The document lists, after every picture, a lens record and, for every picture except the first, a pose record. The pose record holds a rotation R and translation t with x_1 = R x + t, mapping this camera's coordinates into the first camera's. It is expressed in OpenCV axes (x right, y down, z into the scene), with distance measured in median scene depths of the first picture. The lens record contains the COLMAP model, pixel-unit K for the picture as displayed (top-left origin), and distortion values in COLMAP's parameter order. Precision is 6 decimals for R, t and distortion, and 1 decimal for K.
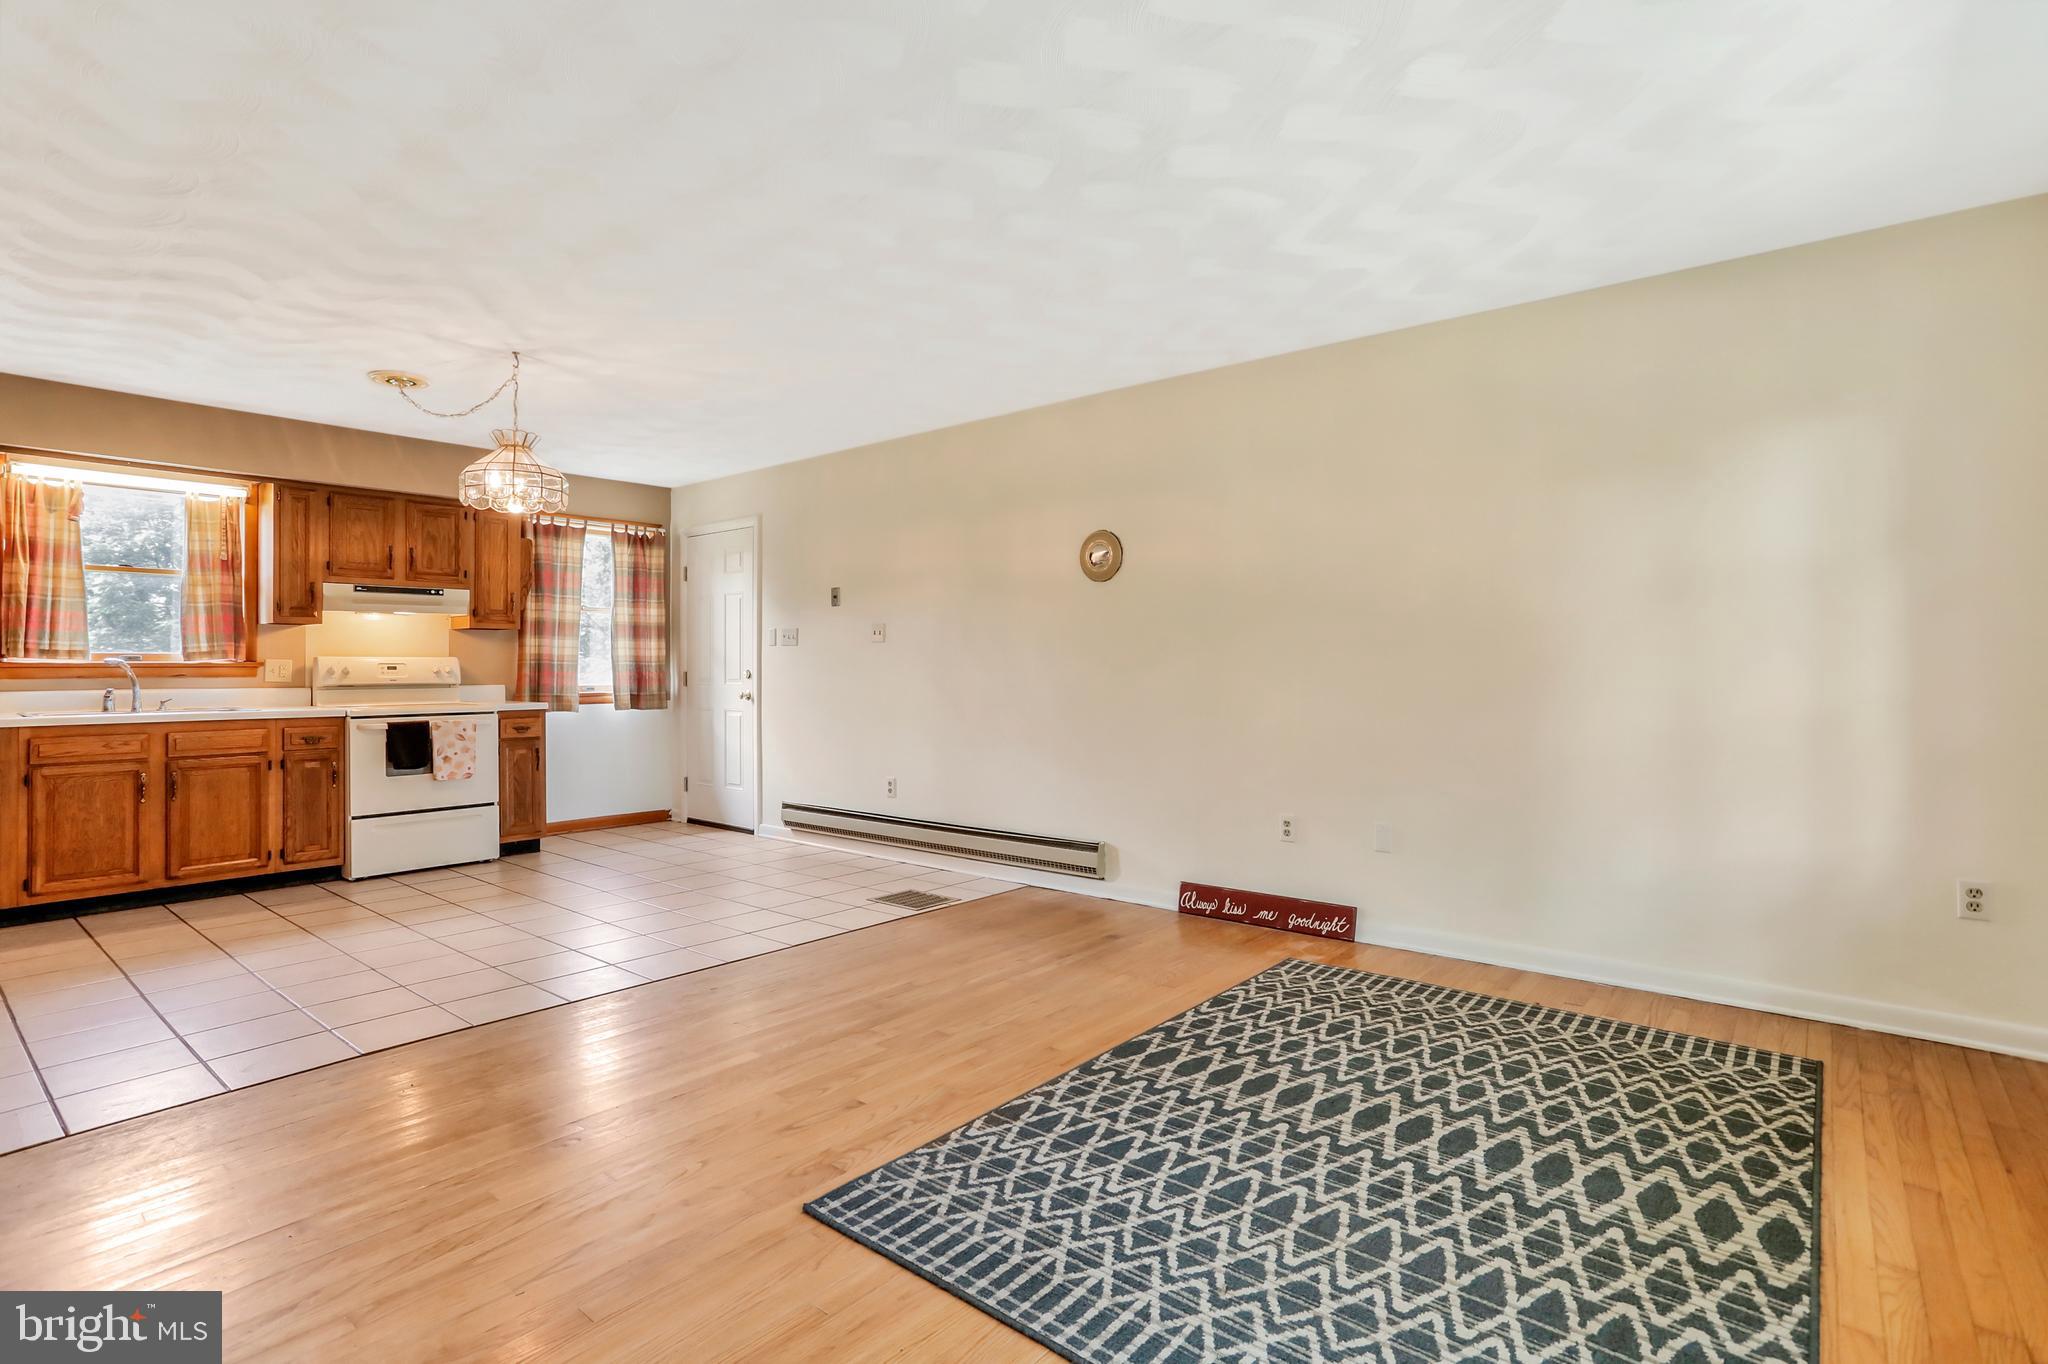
lens RADIAL K [[1001.9, 0, 1017.9], [0, 1001.9, 661.5], [0, 0, 1]] dist [-0.048503, 0.027067]
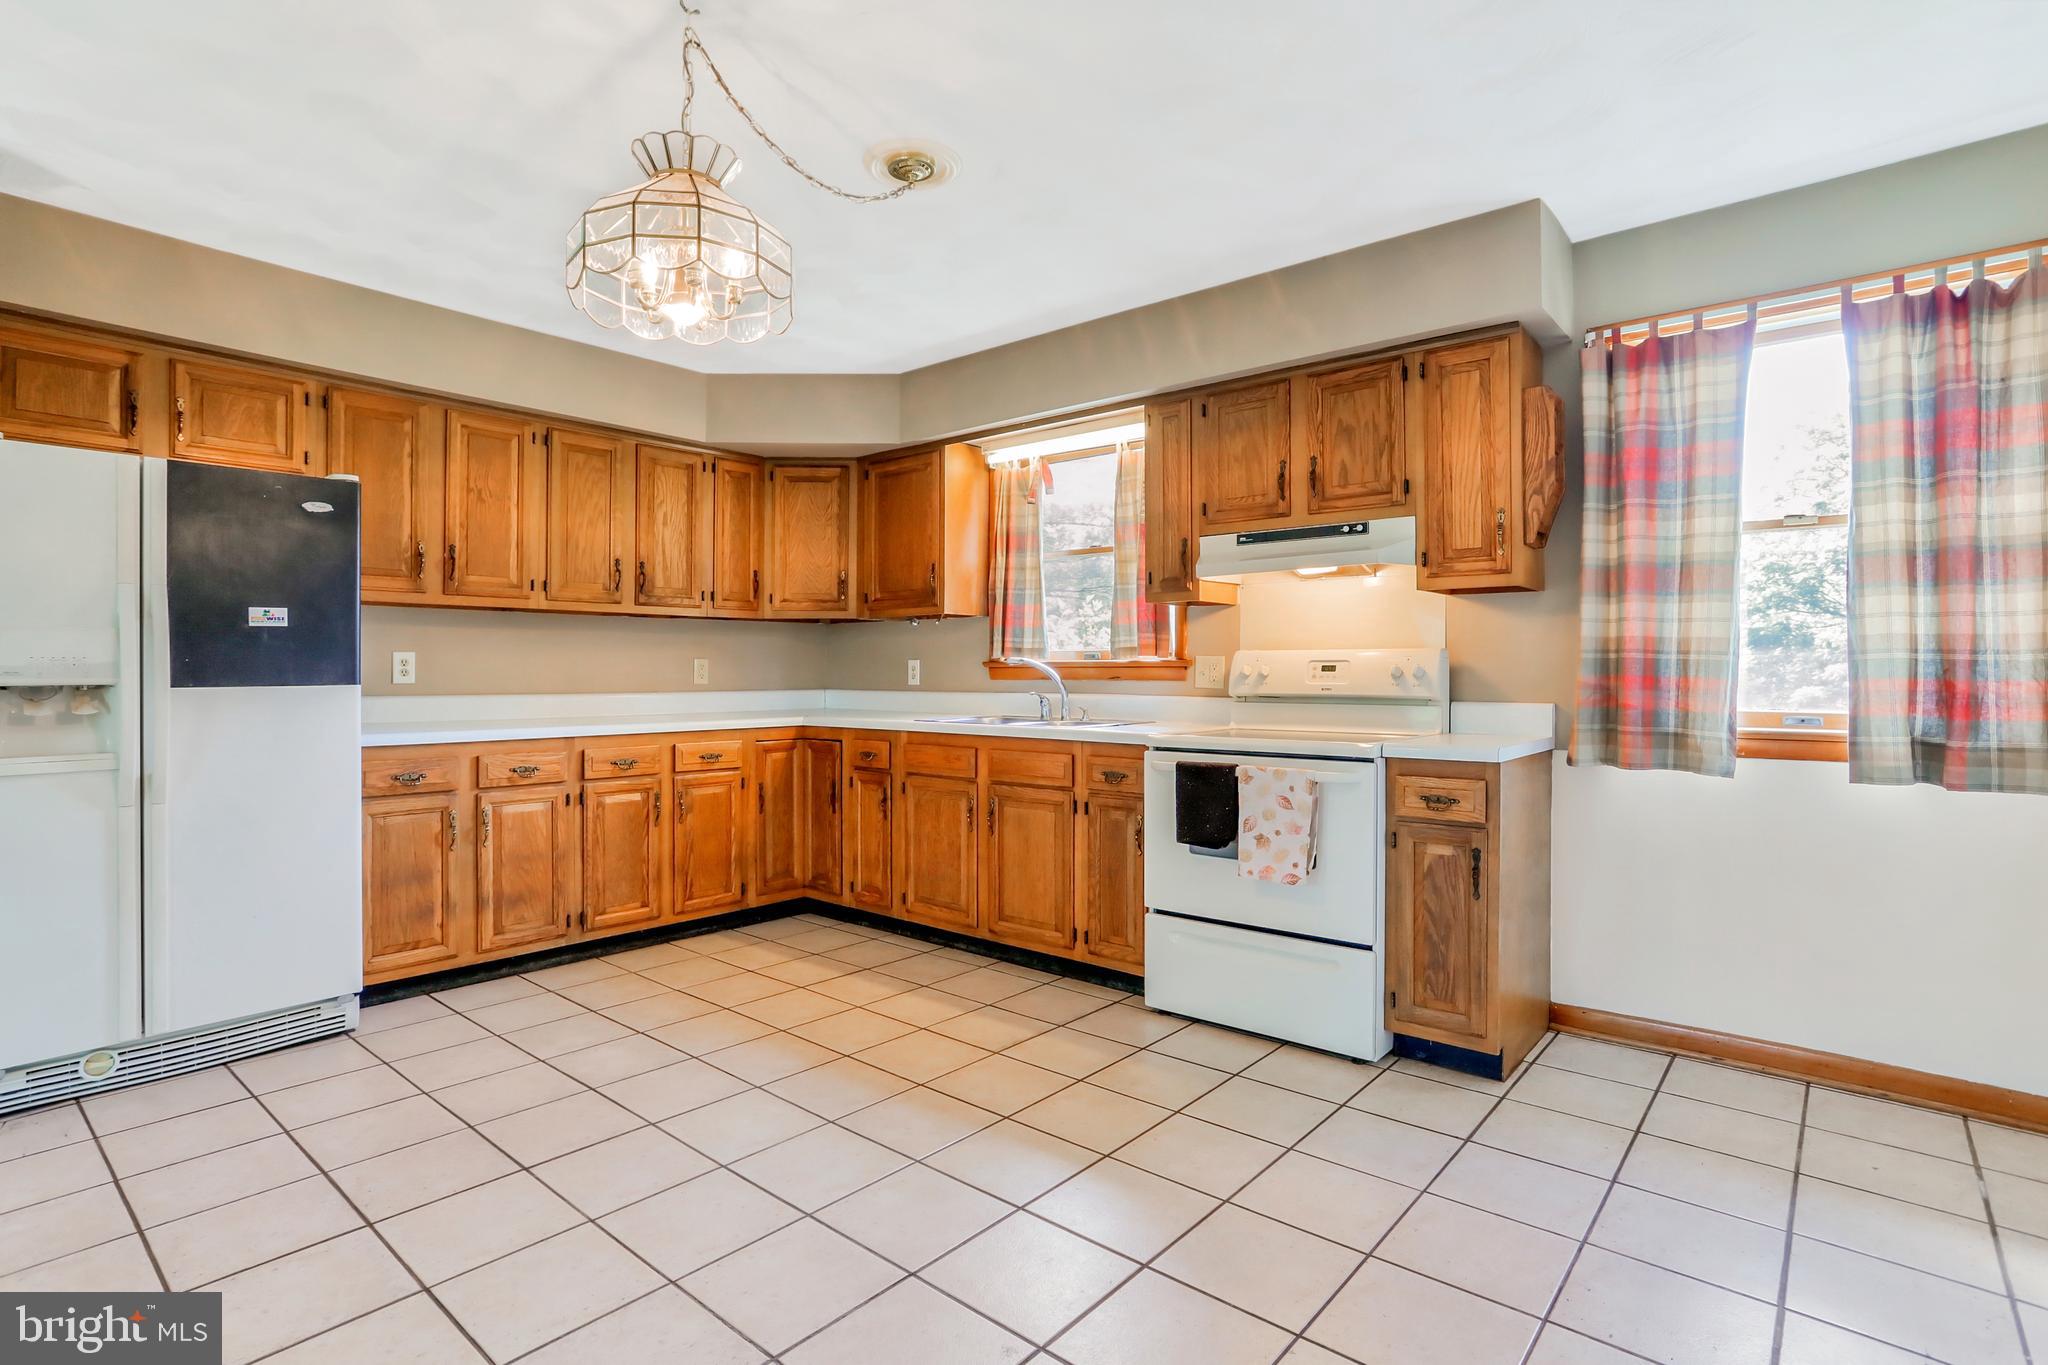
lens RADIAL K [[1001.9, 0, 1007.5], [0, 1001.9, 670.3], [0, 0, 1]] dist [-0.048503, 0.027067]
pose [[-0.012968, 0.001993, -0.999914, -0.043650], [0.005054, 0.999985, 0.001928, 0.006248], [0.999903, -0.005029, -0.012978, 0.923164]]
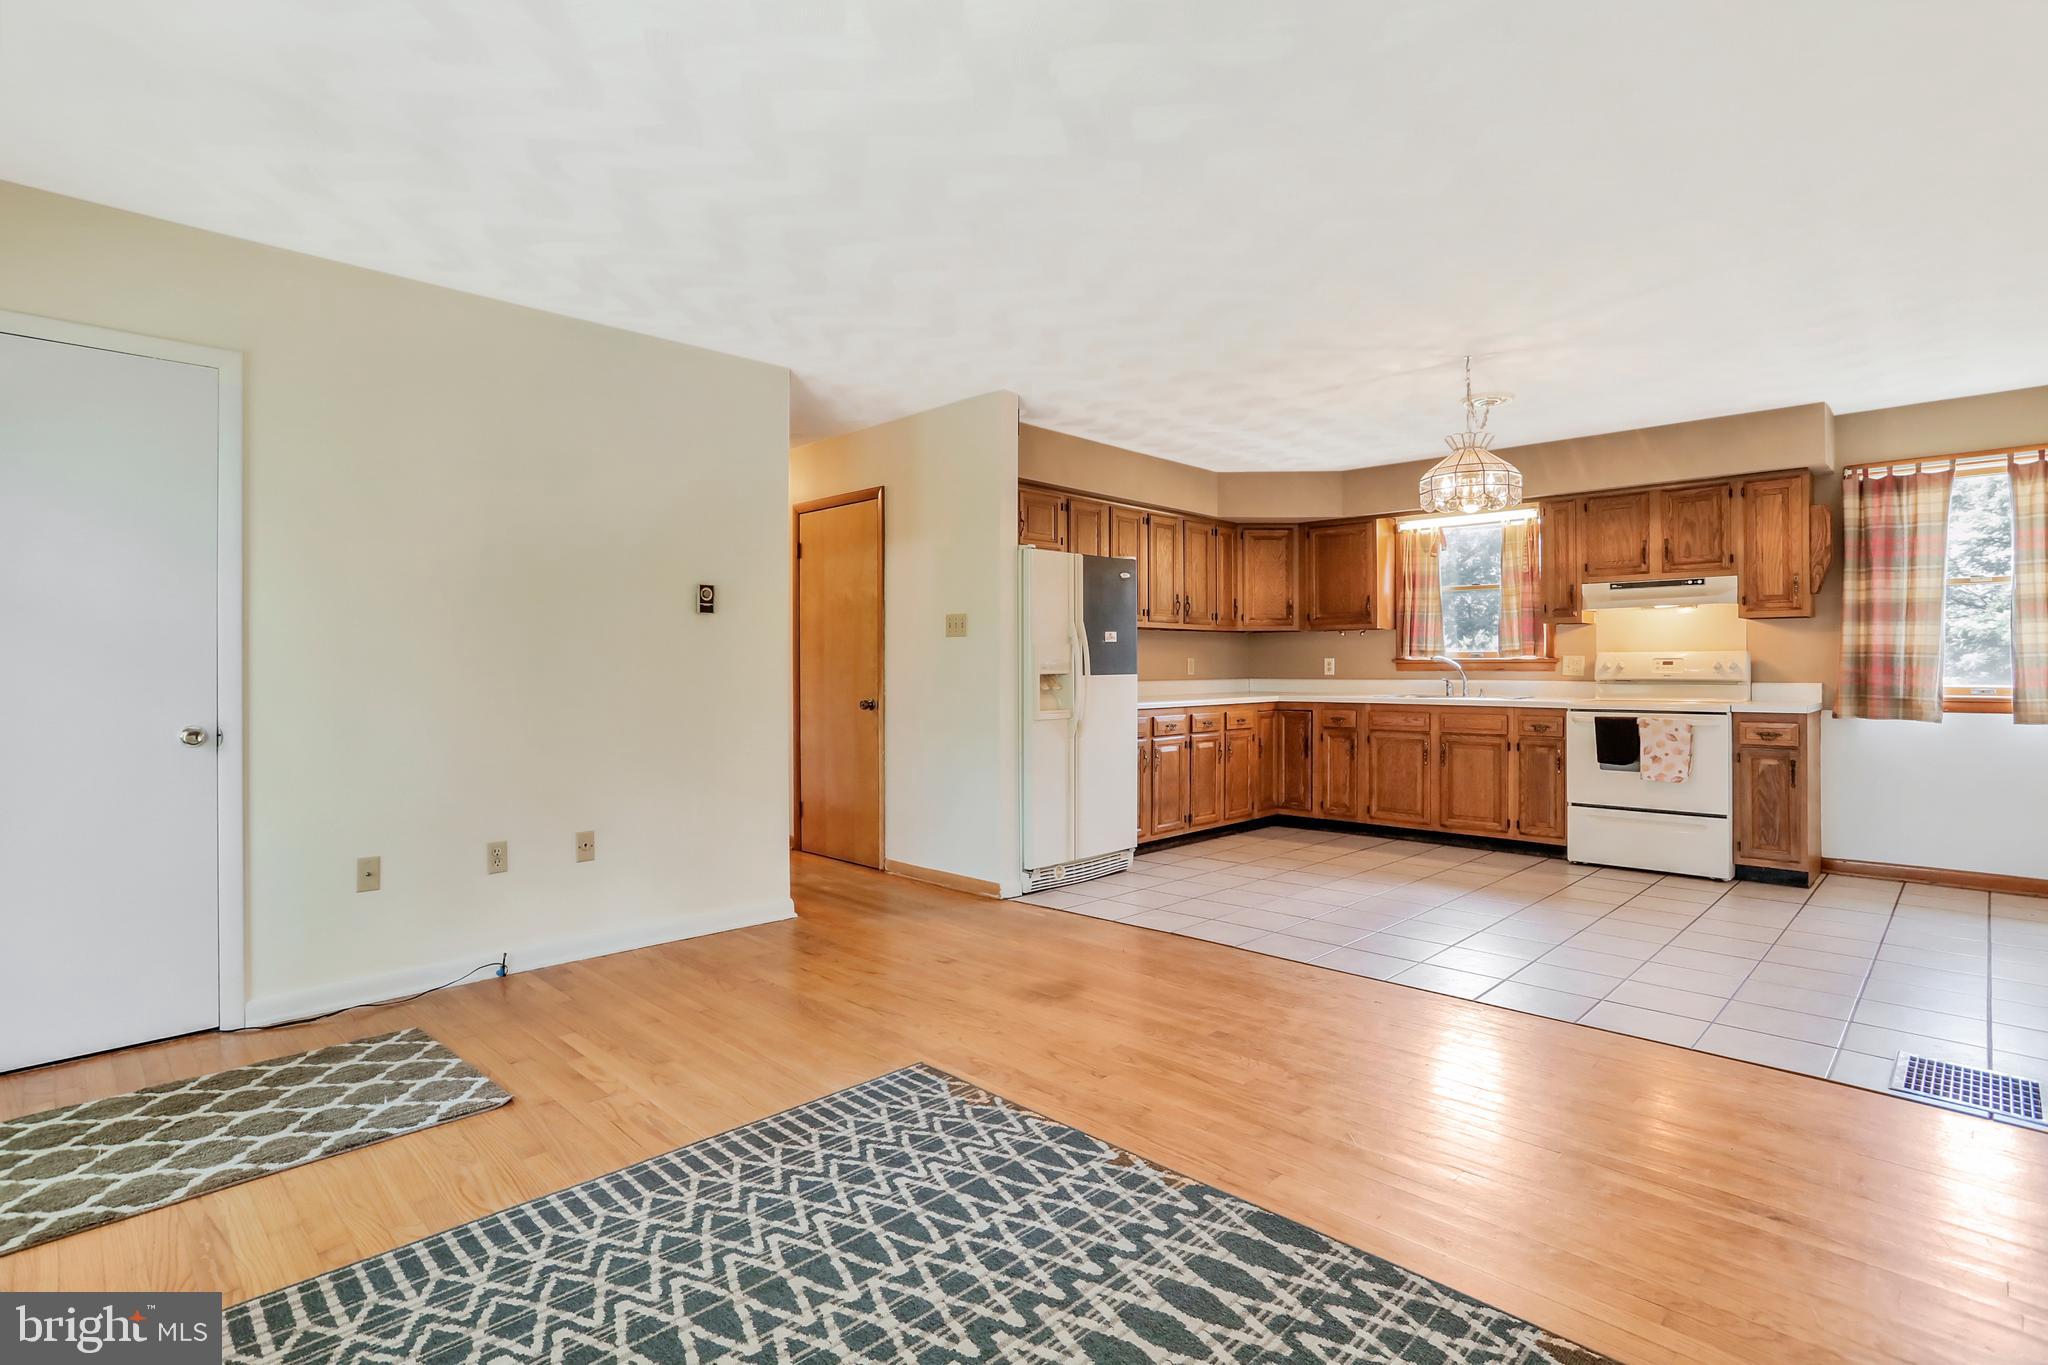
lens RADIAL K [[1001.9, 0, 1007.8], [0, 1001.9, 661.1], [0, 0, 1]] dist [-0.048503, 0.027067]
pose [[-0.091050, -0.001657, -0.995845, 0.449212], [0.008778, 0.999958, -0.002466, 0.001391], [0.995808, -0.008966, -0.091032, 0.493670]]
